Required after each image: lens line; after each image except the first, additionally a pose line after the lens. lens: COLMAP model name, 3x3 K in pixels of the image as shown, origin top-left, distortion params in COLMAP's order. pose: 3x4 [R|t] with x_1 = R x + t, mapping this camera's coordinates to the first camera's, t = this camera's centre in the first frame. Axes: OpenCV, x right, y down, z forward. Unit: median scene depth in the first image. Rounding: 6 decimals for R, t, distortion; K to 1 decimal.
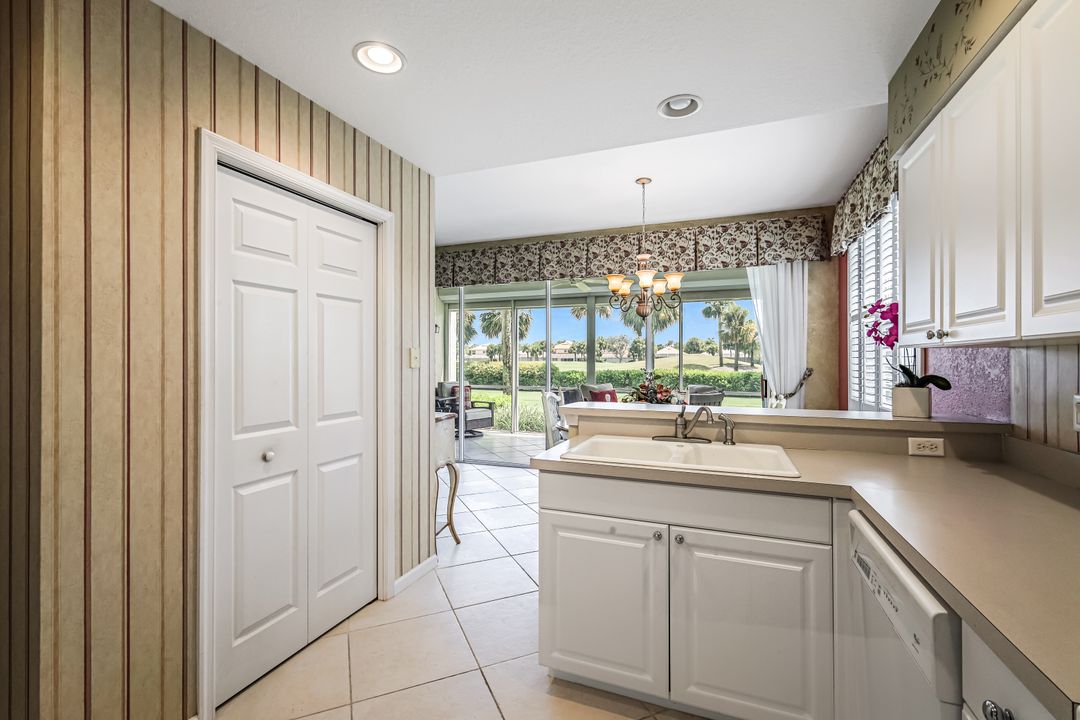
lens RADIAL K [[477.2, 0, 534.5], [0, 477.2, 361.3], [0, 0, 1]] dist [0.001529, 0.000664]
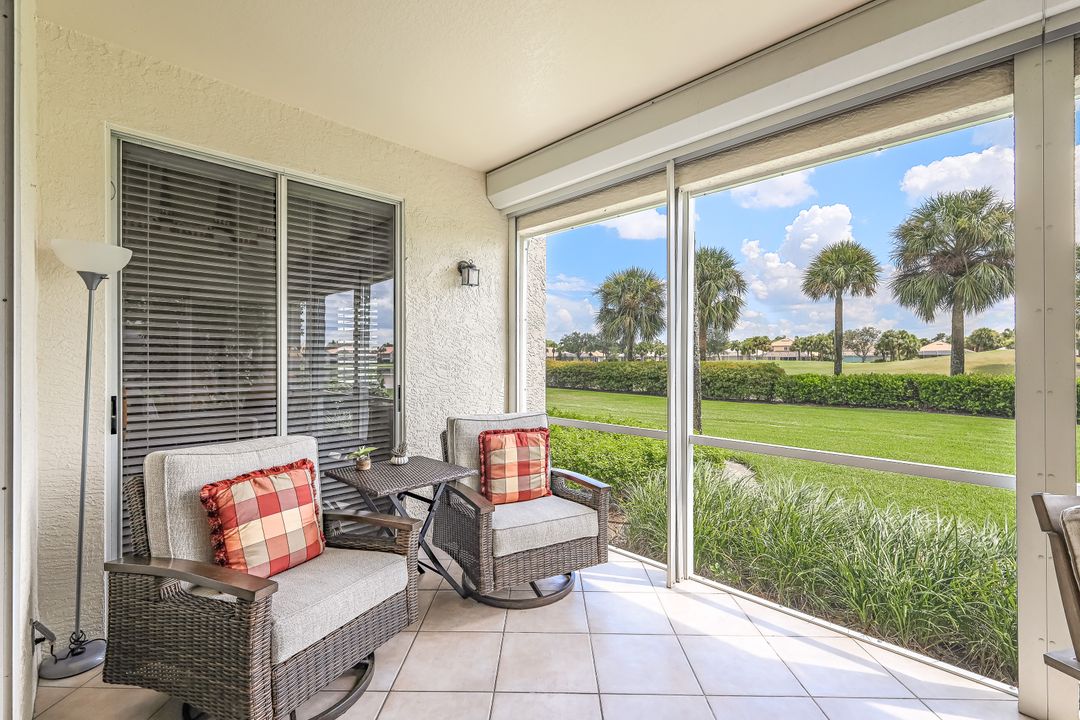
lens RADIAL K [[477.2, 0, 536.6], [0, 477.2, 357.0], [0, 0, 1]] dist [0.001529, 0.000664]
pose [[0.915673, -0.002234, -0.401917, -0.000092], [-0.000742, 0.999973, -0.007249, 0.000325], [0.401923, 0.006936, 0.915647, 0.132255]]
